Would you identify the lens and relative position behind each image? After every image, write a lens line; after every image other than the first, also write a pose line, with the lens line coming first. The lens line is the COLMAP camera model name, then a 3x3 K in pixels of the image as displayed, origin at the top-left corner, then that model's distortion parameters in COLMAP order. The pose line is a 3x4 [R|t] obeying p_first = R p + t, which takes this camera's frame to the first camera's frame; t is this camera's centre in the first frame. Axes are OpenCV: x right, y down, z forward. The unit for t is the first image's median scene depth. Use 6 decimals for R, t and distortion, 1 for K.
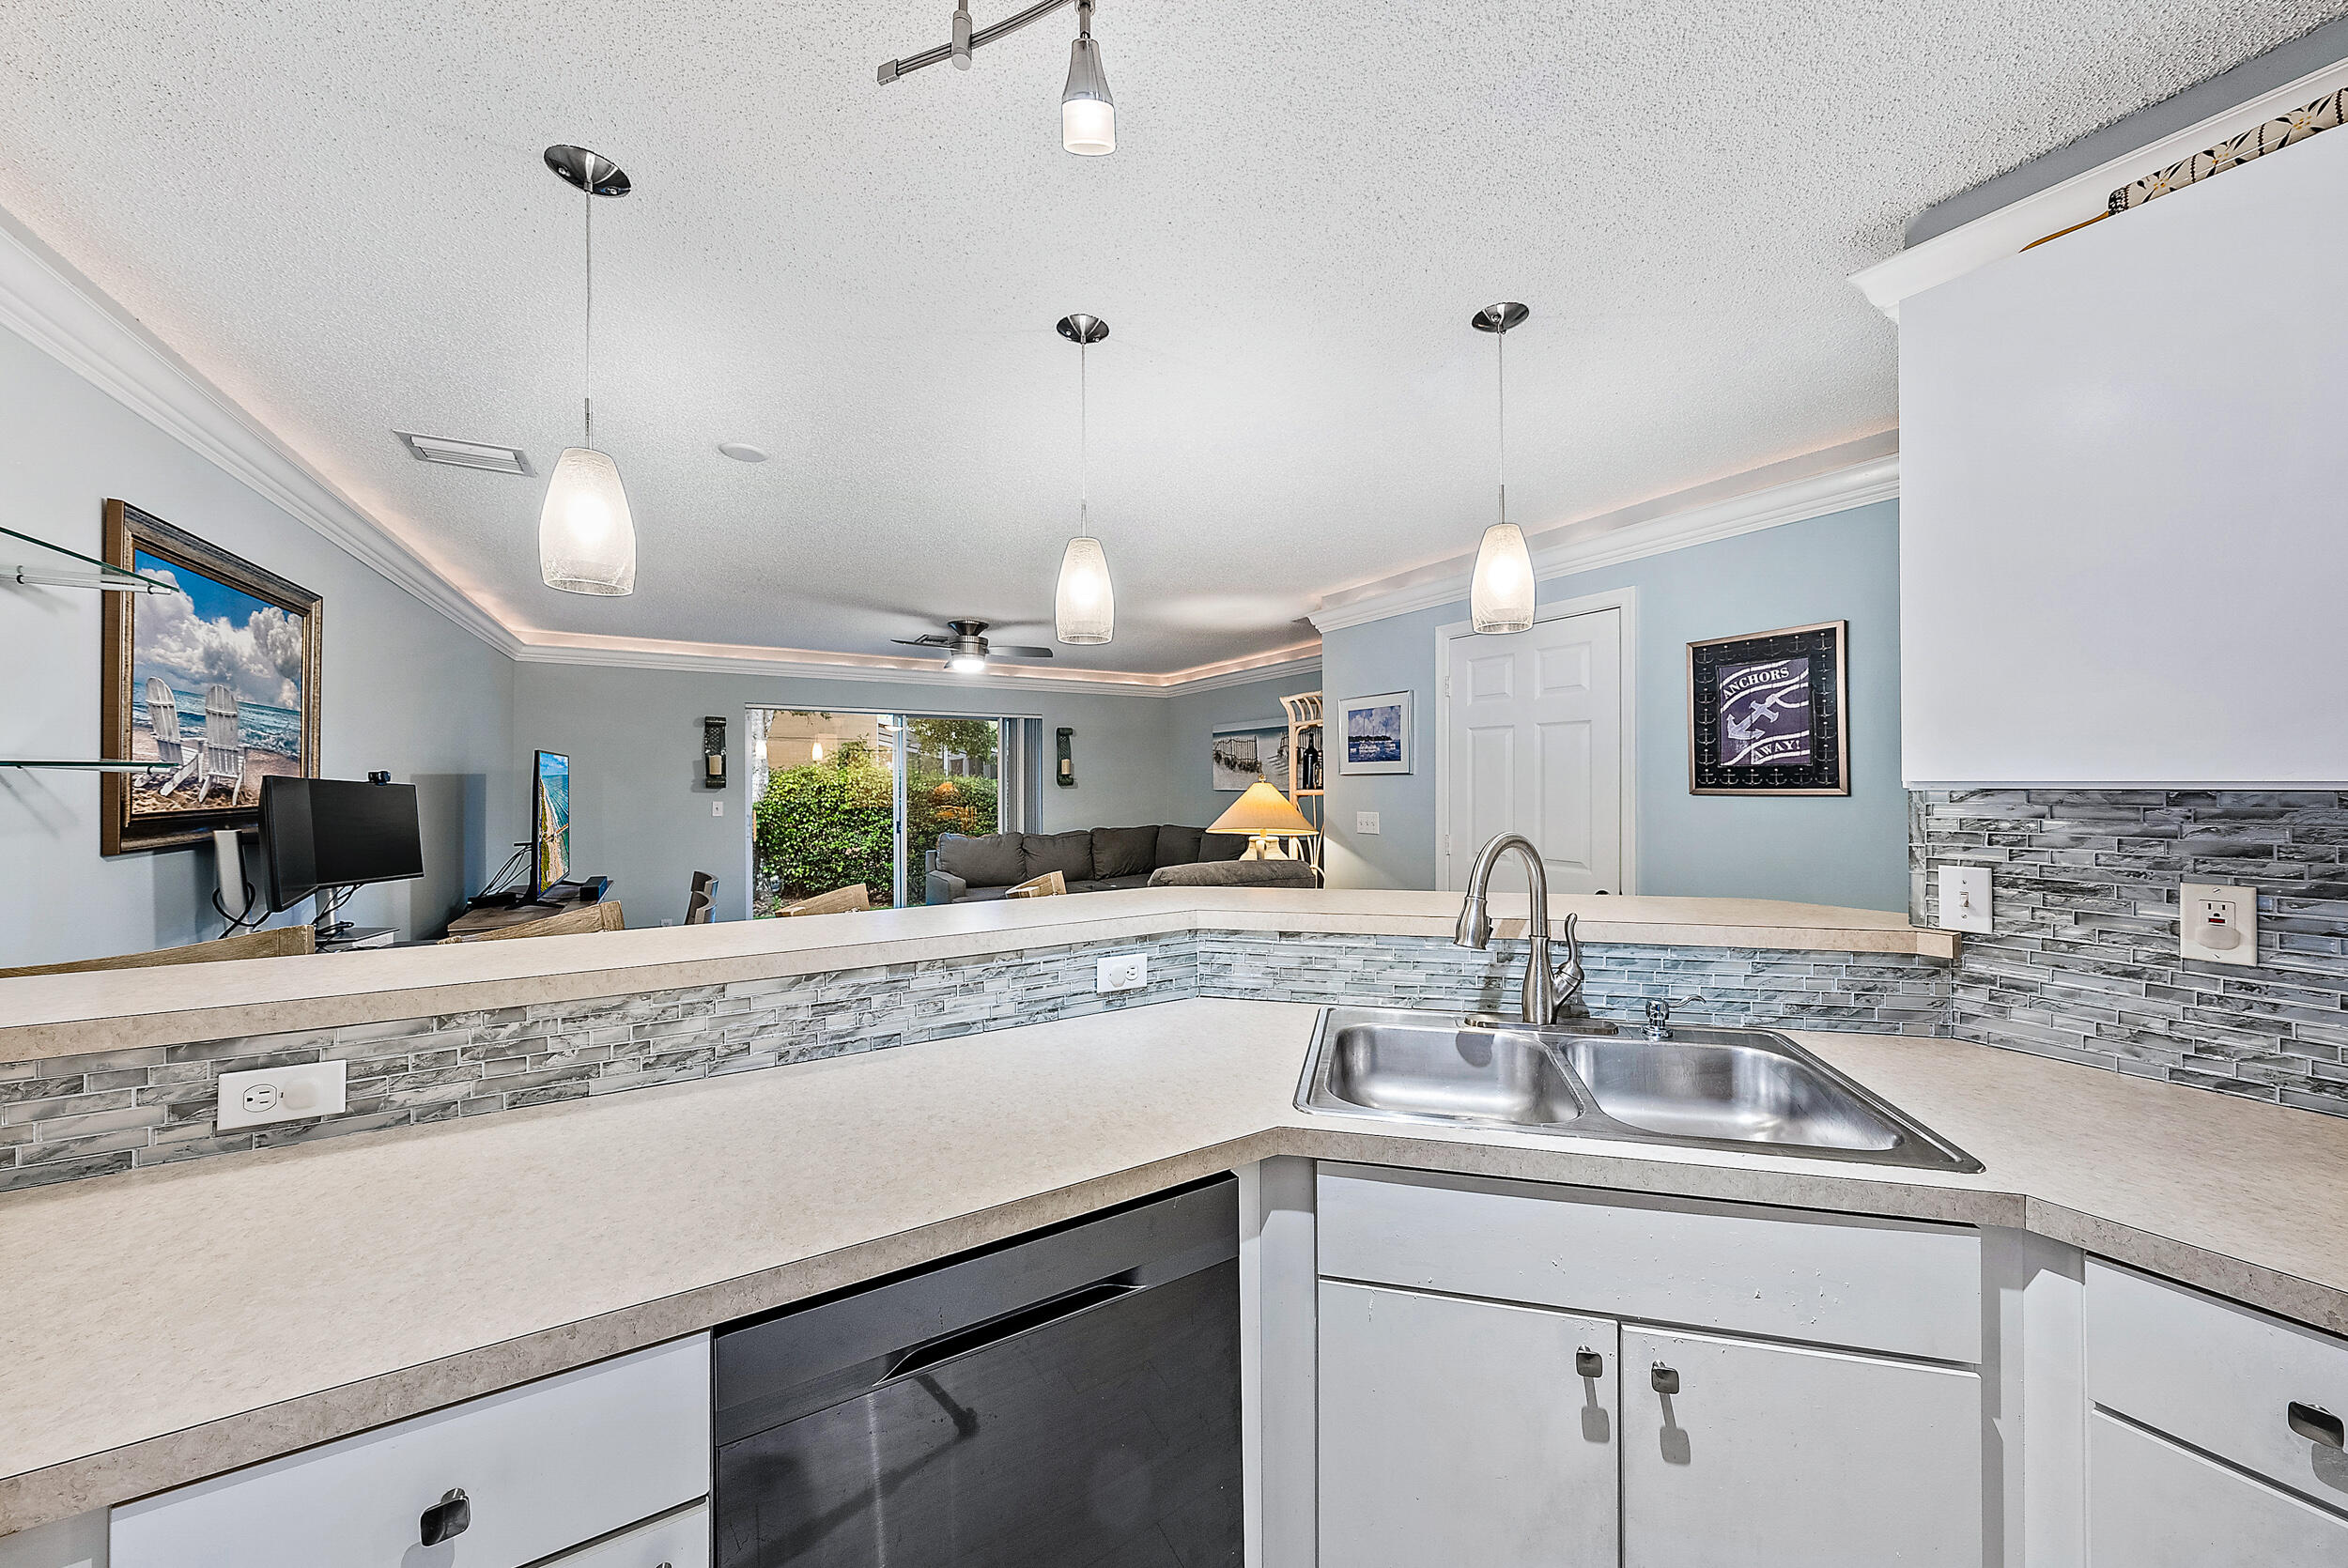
lens RADIAL K [[807.0, 0, 1184.6], [0, 807.0, 782.3], [0, 0, 1]] dist [-0.001043, -0.000058]
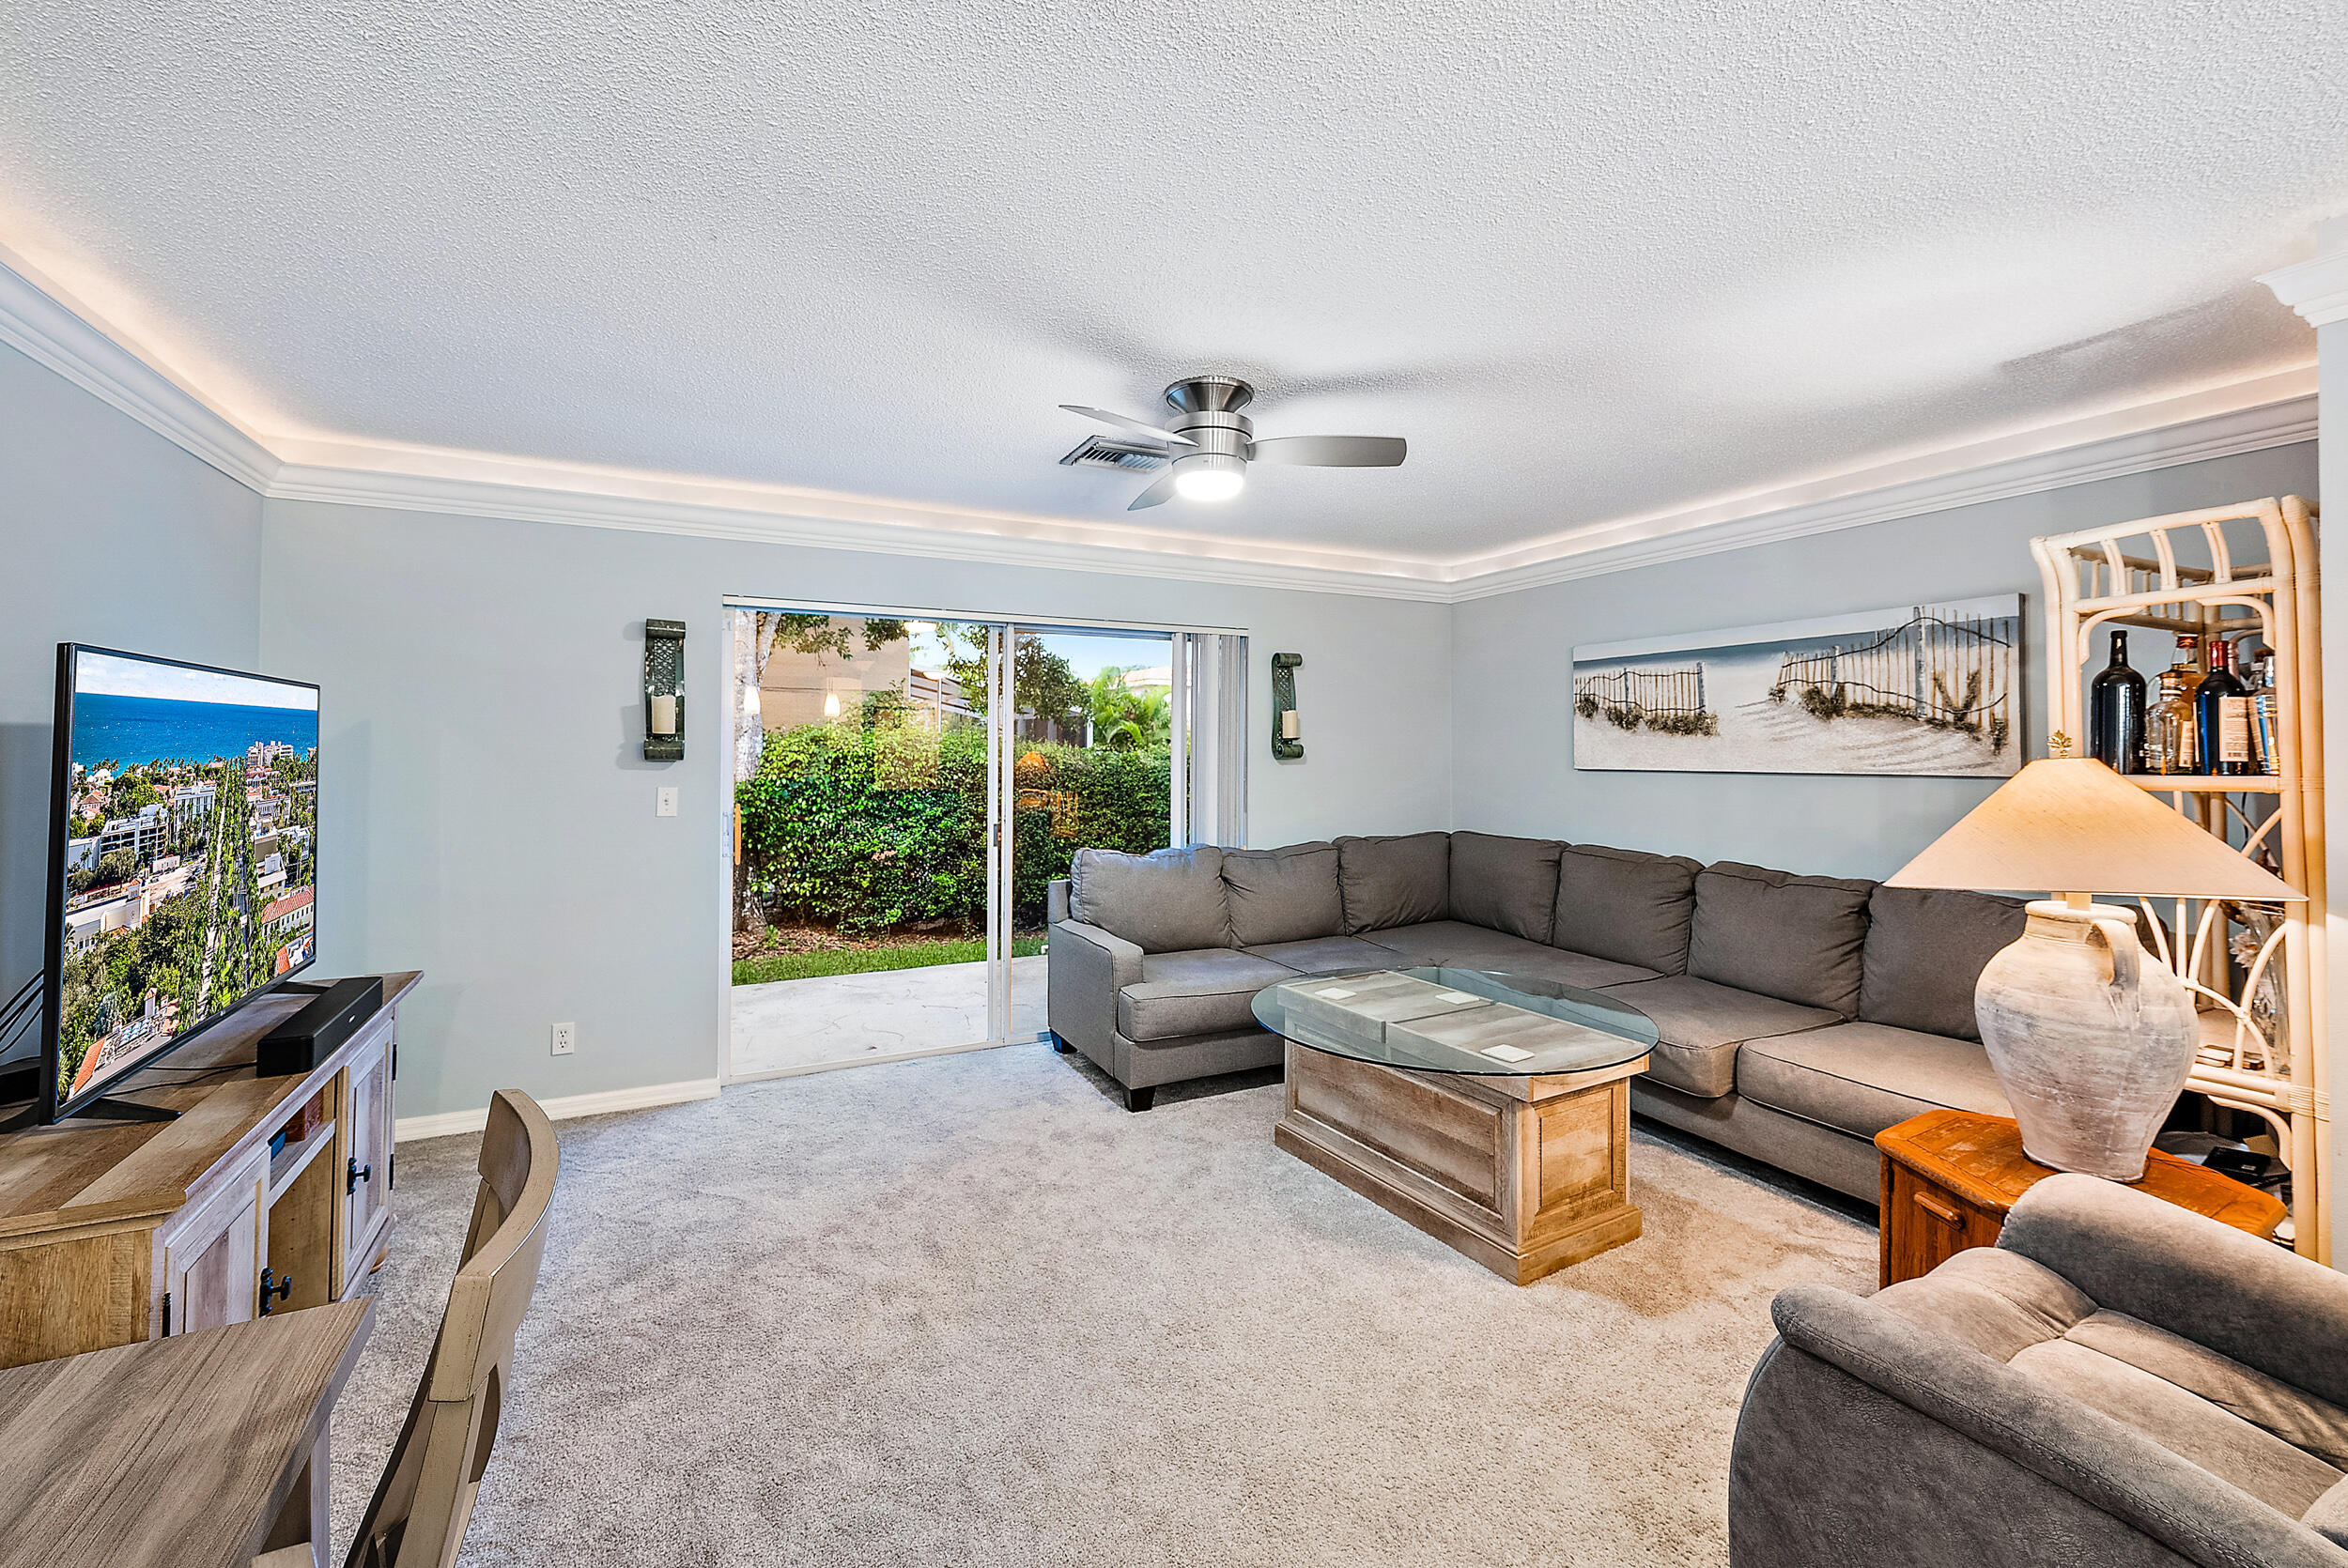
lens RADIAL K [[985.1, 0, 1179.1], [0, 985.1, 736.2], [0, 0, 1]] dist [-0.000603, -0.000144]
pose [[0.997307, 0.004679, -0.073192, -0.587816], [-0.005965, 0.999832, -0.017360, 0.003188], [0.073098, 0.017750, 0.997167, 1.120190]]
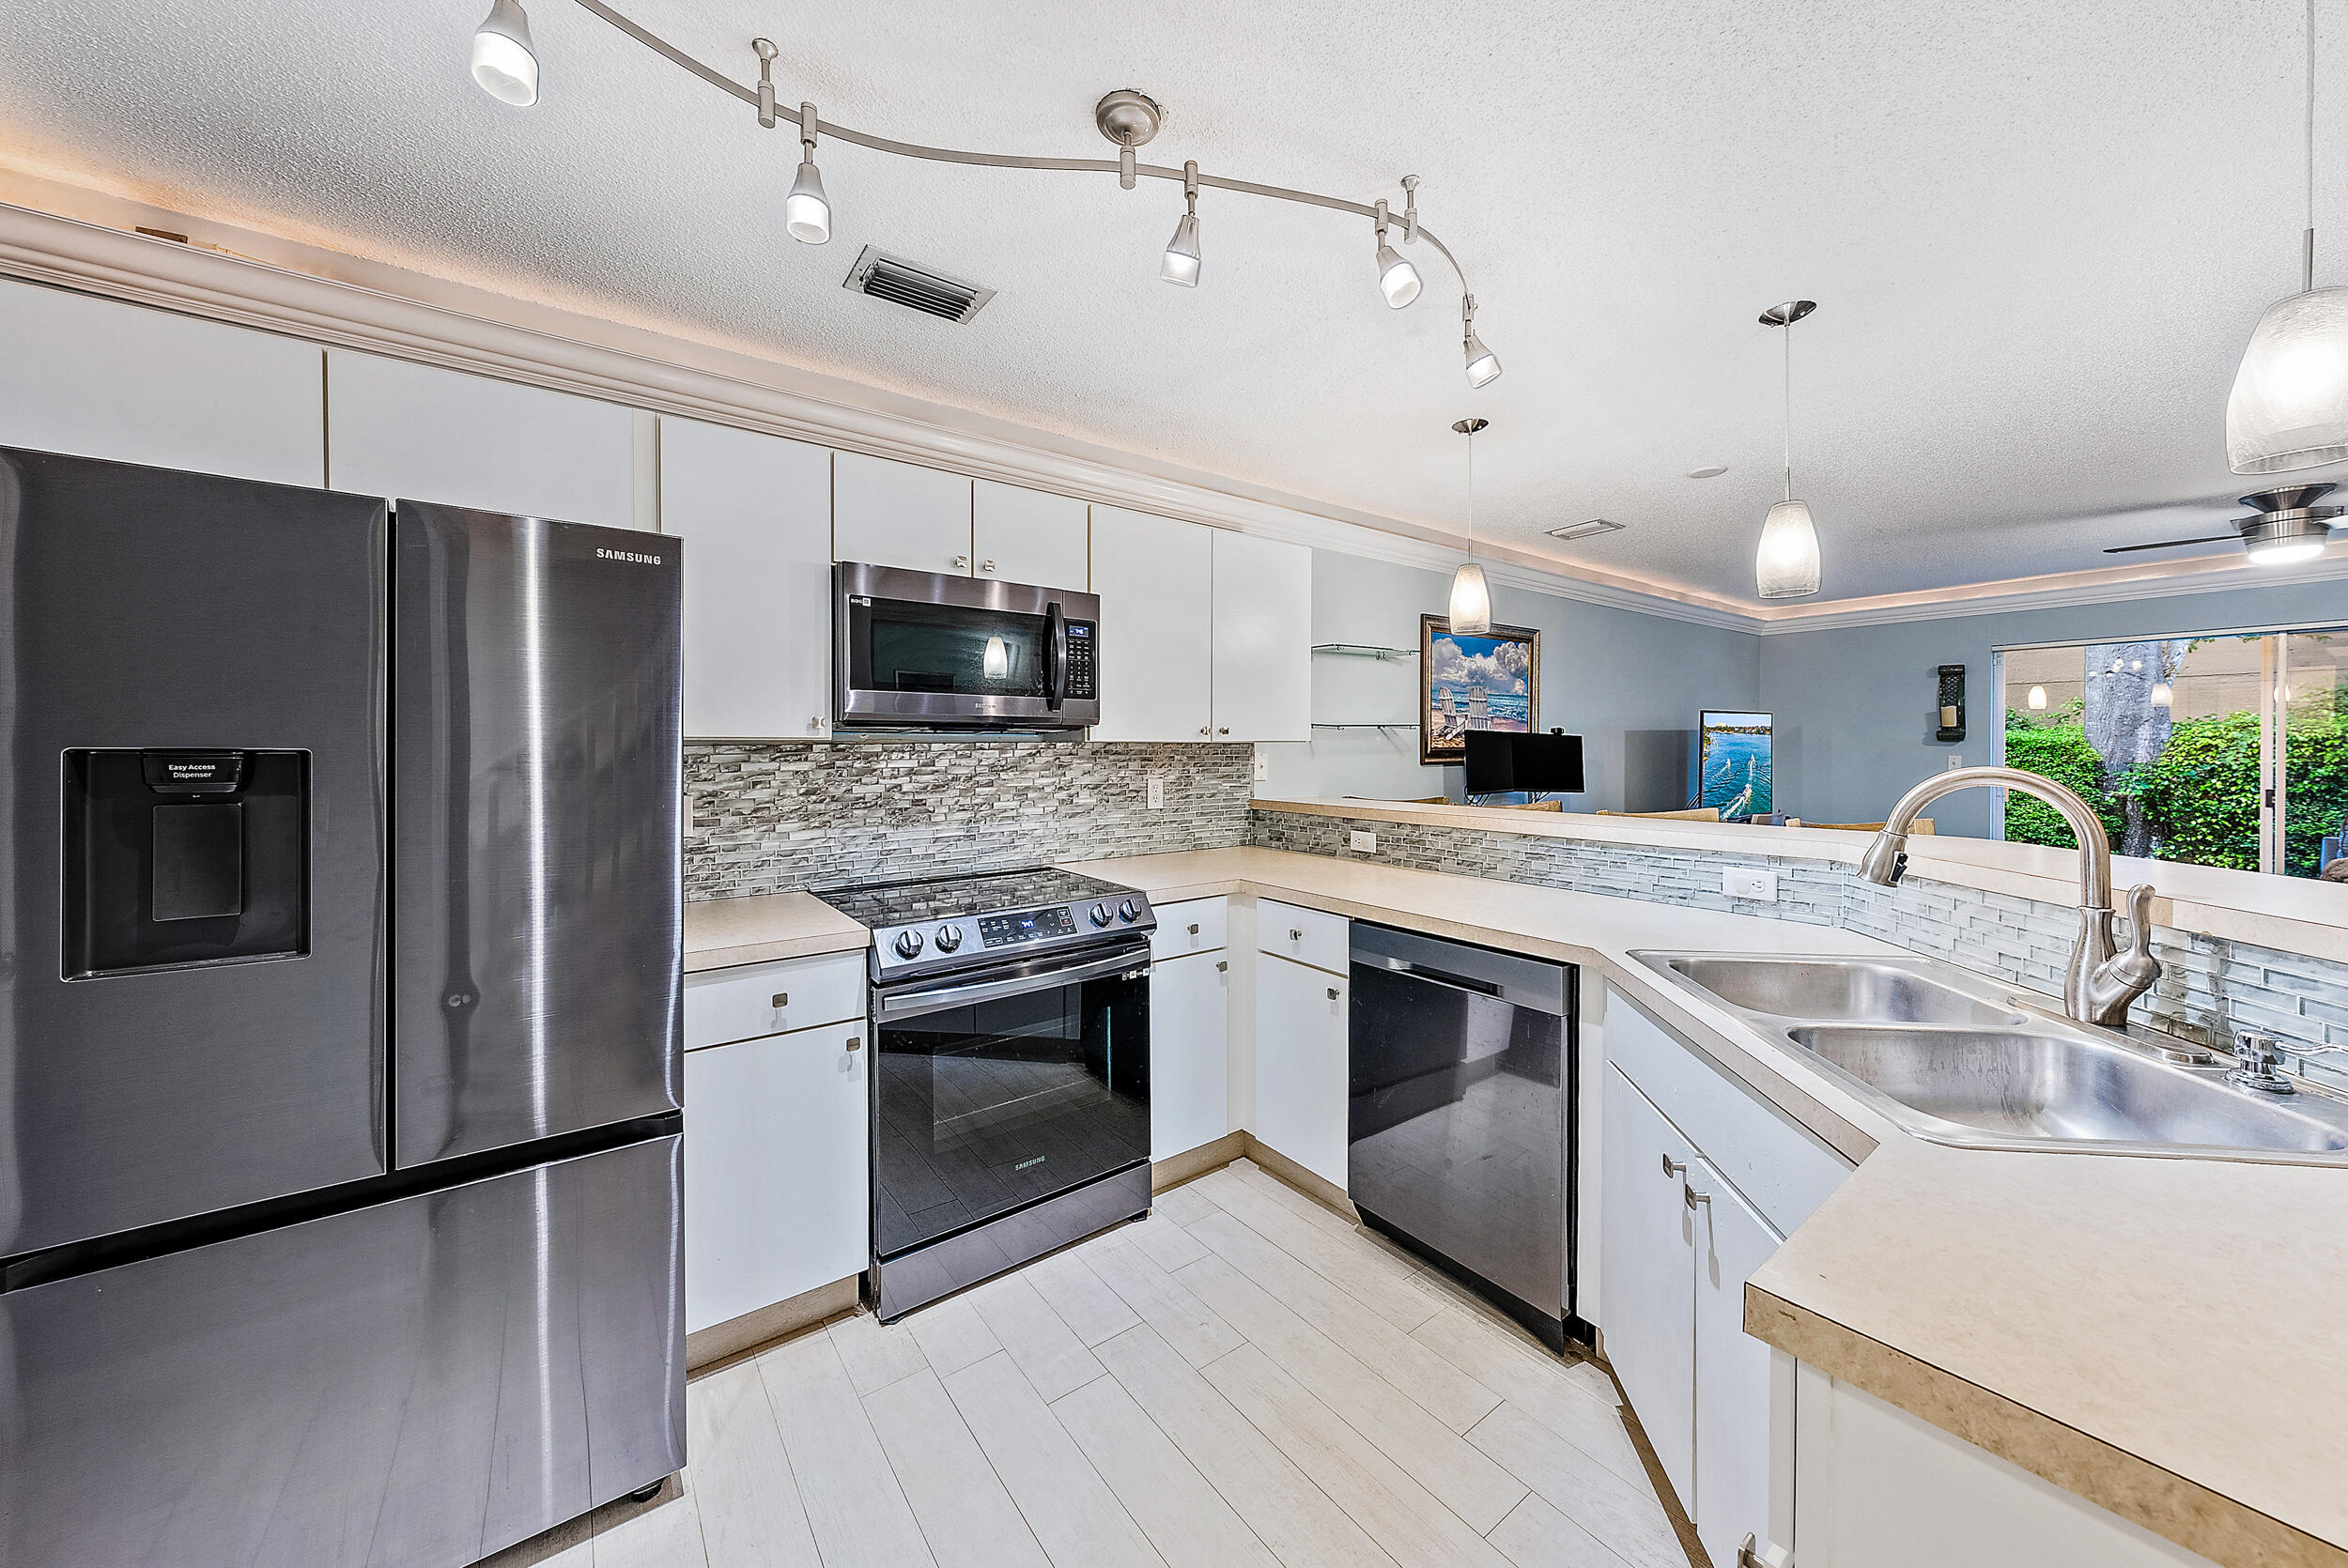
lens RADIAL K [[823.5, 0, 1187.7], [0, 823.5, 759.7], [0, 0, 1]] dist [-0.000532, -0.000205]
pose [[0.099184, 0.017296, -0.994919, 0.780651], [0.003350, 0.999837, 0.017716, 0.024539], [0.995063, -0.005090, 0.099110, 0.054672]]
